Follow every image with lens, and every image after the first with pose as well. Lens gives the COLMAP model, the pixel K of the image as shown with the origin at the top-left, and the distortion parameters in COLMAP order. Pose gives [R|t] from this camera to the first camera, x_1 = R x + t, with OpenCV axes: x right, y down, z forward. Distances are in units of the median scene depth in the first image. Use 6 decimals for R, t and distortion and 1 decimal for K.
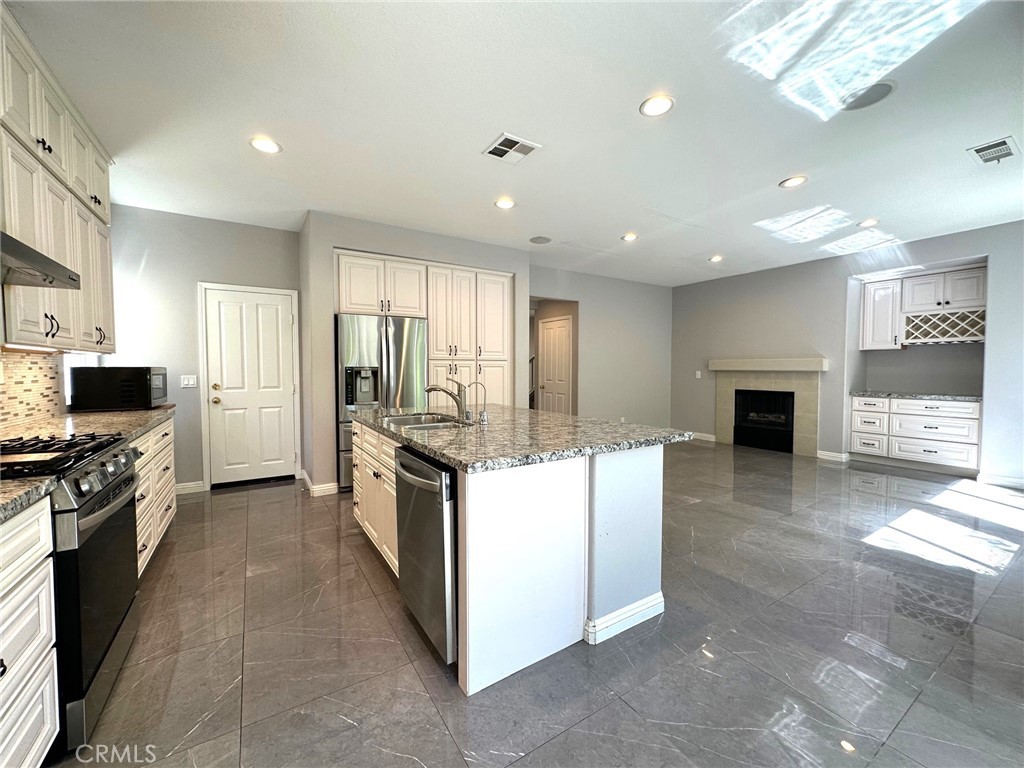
lens RADIAL K [[410.0, 0, 512.1], [0, 410.0, 383.7], [0, 0, 1]] dist [-0.003542, 0.000554]
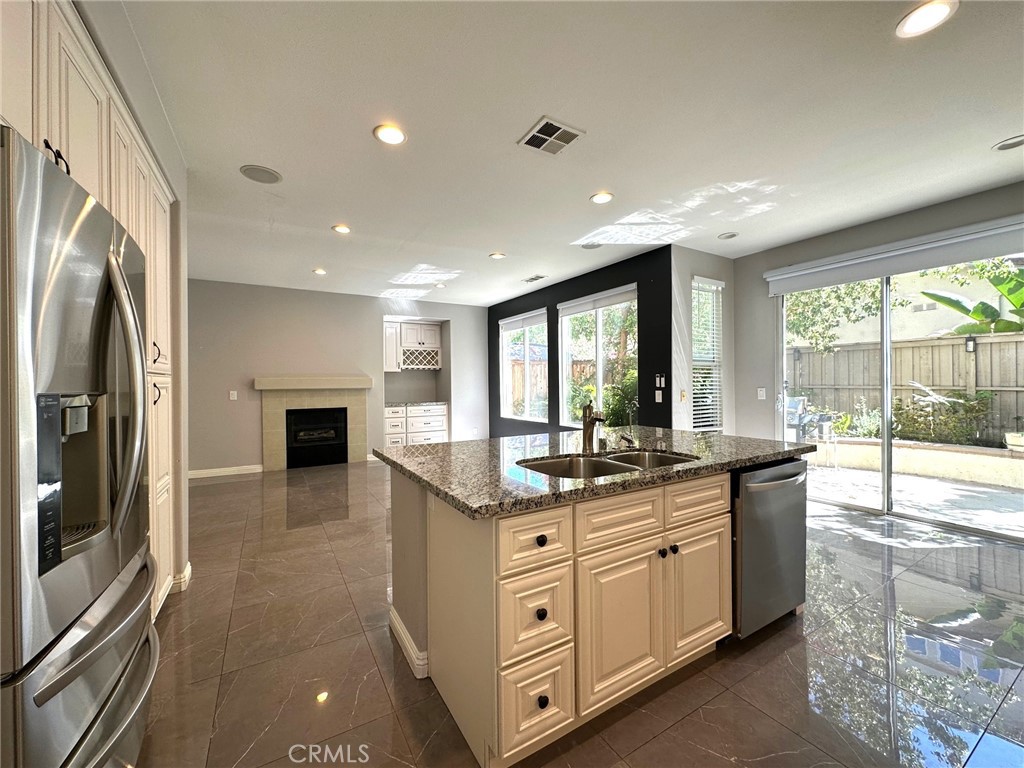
lens RADIAL K [[410.0, 0, 511.9], [0, 410.0, 382.6], [0, 0, 1]] dist [-0.003542, 0.000554]
pose [[0.040468, -0.000653, 0.999181, -0.466272], [0.048475, 0.998824, -0.001311, -0.027311], [-0.998004, 0.048489, 0.040452, 0.562833]]
